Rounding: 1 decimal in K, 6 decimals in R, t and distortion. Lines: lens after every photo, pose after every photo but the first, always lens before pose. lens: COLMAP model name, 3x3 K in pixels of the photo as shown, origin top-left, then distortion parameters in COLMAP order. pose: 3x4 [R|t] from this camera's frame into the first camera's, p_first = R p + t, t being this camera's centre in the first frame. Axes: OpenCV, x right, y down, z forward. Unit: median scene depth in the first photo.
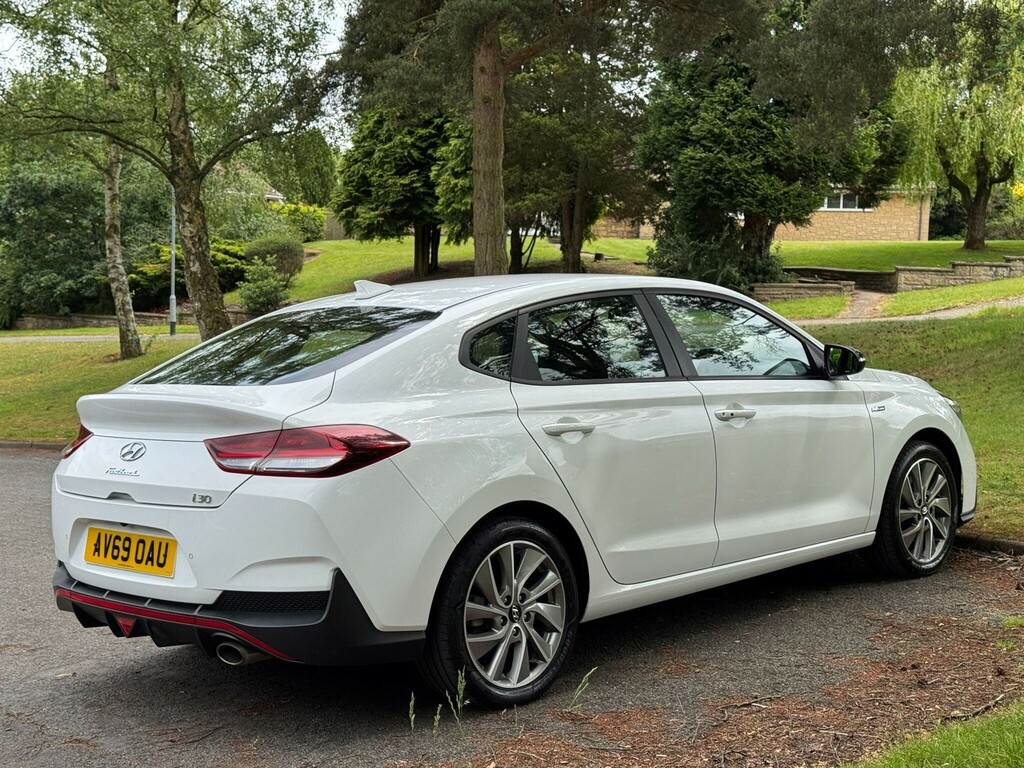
lens RADIAL K [[1382.0, 0, 512.0], [0, 1382.0, 384.0], [0, 0, 1]] dist [0.171806, -0.373319]
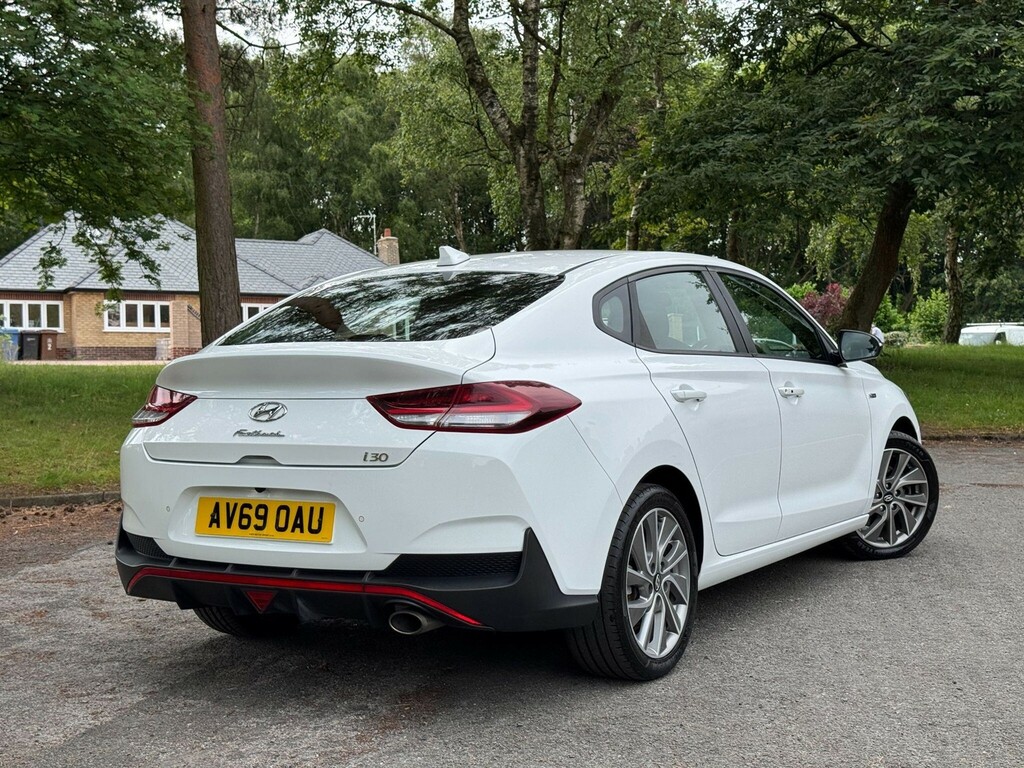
lens RADIAL K [[1382.0, 0, 512.0], [0, 1382.0, 384.0], [0, 0, 1]] dist [0.171806, -0.373319]
pose [[0.976500, 0.009816, 0.215294, -0.316212], [-0.004191, 0.999638, -0.026568, 0.054542], [-0.215477, 0.025042, 0.976188, 0.067867]]
